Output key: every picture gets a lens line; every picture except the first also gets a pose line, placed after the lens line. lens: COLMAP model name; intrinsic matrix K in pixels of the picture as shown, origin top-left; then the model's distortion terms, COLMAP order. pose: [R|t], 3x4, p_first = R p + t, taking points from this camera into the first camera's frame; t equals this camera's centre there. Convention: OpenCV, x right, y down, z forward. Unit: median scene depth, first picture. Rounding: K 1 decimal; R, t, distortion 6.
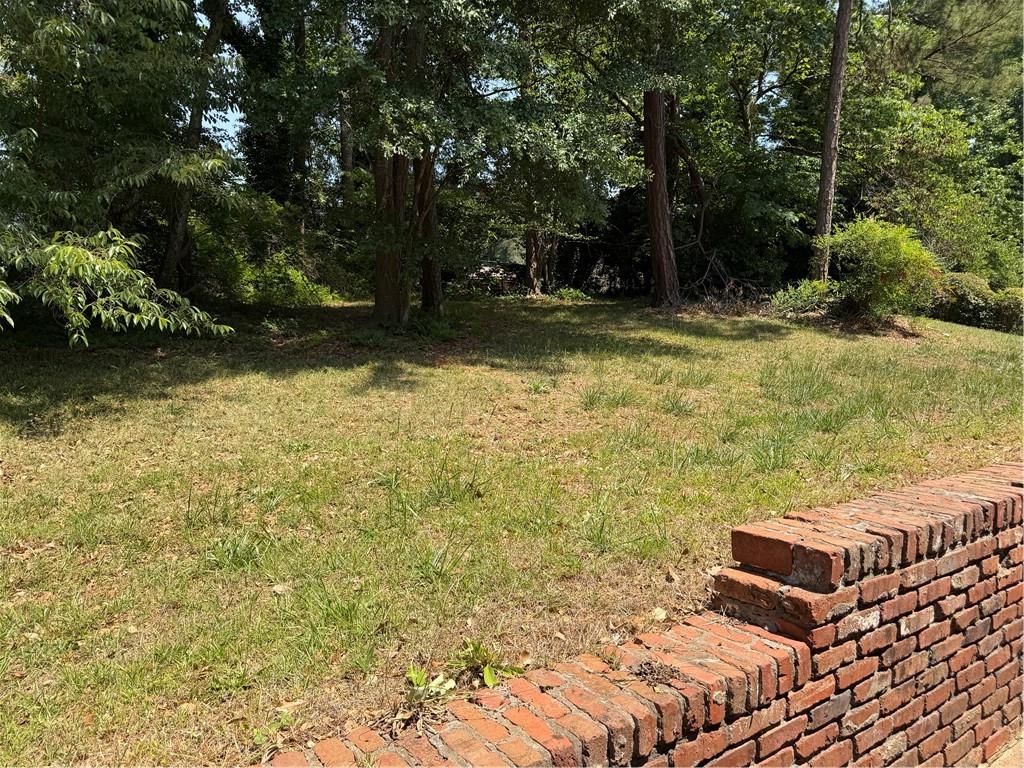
lens RADIAL K [[726.4, 0, 509.9], [0, 726.4, 386.6], [0, 0, 1]] dist [0.043475, -0.038051]
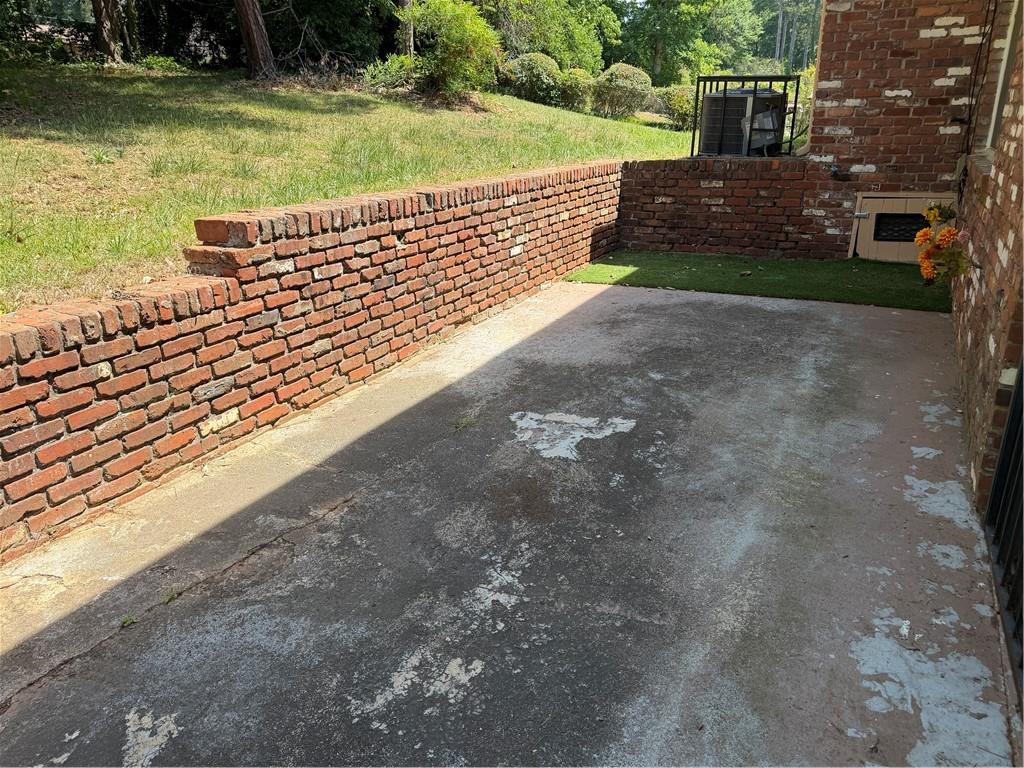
lens RADIAL K [[726.4, 0, 514.4], [0, 726.4, 377.3], [0, 0, 1]] dist [0.043475, -0.038051]
pose [[0.884059, -0.162502, 0.438215, 0.041810], [0.039260, 0.960115, 0.276834, 0.027753], [-0.465723, -0.227534, 0.855179, -0.154985]]
